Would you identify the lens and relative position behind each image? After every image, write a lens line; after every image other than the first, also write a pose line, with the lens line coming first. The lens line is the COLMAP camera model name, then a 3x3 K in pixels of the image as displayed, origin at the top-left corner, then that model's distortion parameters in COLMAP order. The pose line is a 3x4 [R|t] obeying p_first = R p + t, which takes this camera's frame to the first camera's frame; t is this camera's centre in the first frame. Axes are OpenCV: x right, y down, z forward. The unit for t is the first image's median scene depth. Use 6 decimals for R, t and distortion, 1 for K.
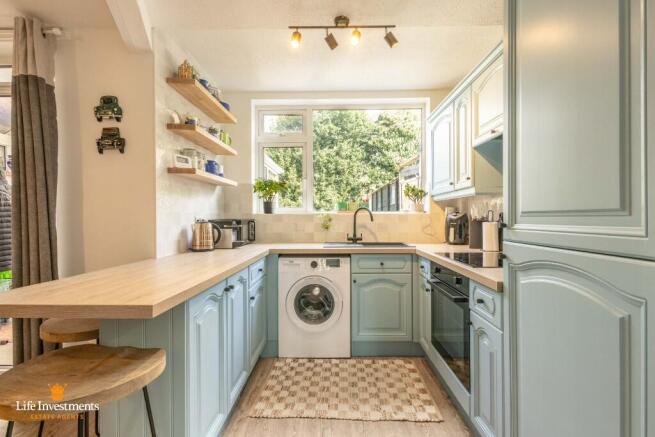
lens RADIAL K [[301.2, 0, 327.1], [0, 301.2, 211.1], [0, 0, 1]] dist [0.008061, -0.000198]
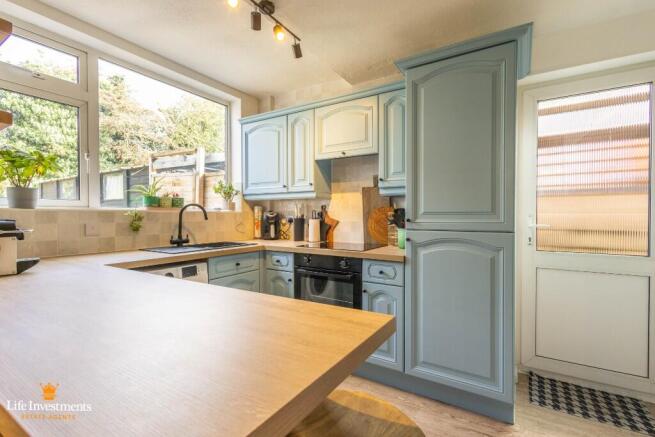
lens RADIAL K [[301.2, 0, 328.7], [0, 301.2, 210.3], [0, 0, 1]] dist [0.008061, -0.000198]
pose [[0.502970, 0.015674, 0.864162, -0.420618], [-0.019464, 0.999787, -0.006806, 0.004377], [-0.864085, -0.013397, 0.503168, 0.226231]]
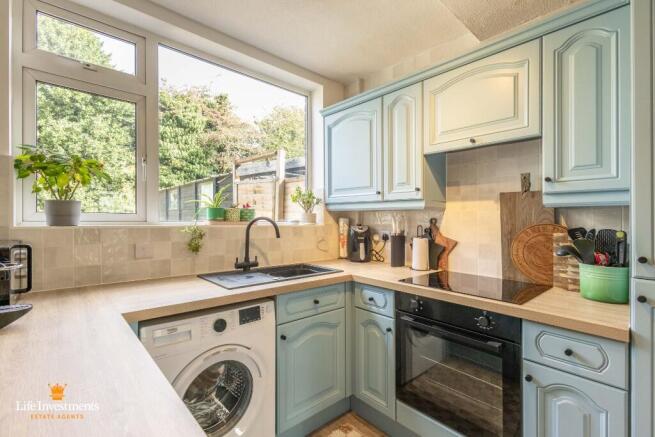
lens RADIAL K [[301.2, 0, 328.4], [0, 301.2, 213.7], [0, 0, 1]] dist [0.008061, -0.000198]
pose [[0.723028, 0.021875, 0.690472, -0.233403], [-0.025603, 0.999660, -0.004860, -0.020235], [-0.690344, -0.014165, 0.723343, 0.403503]]
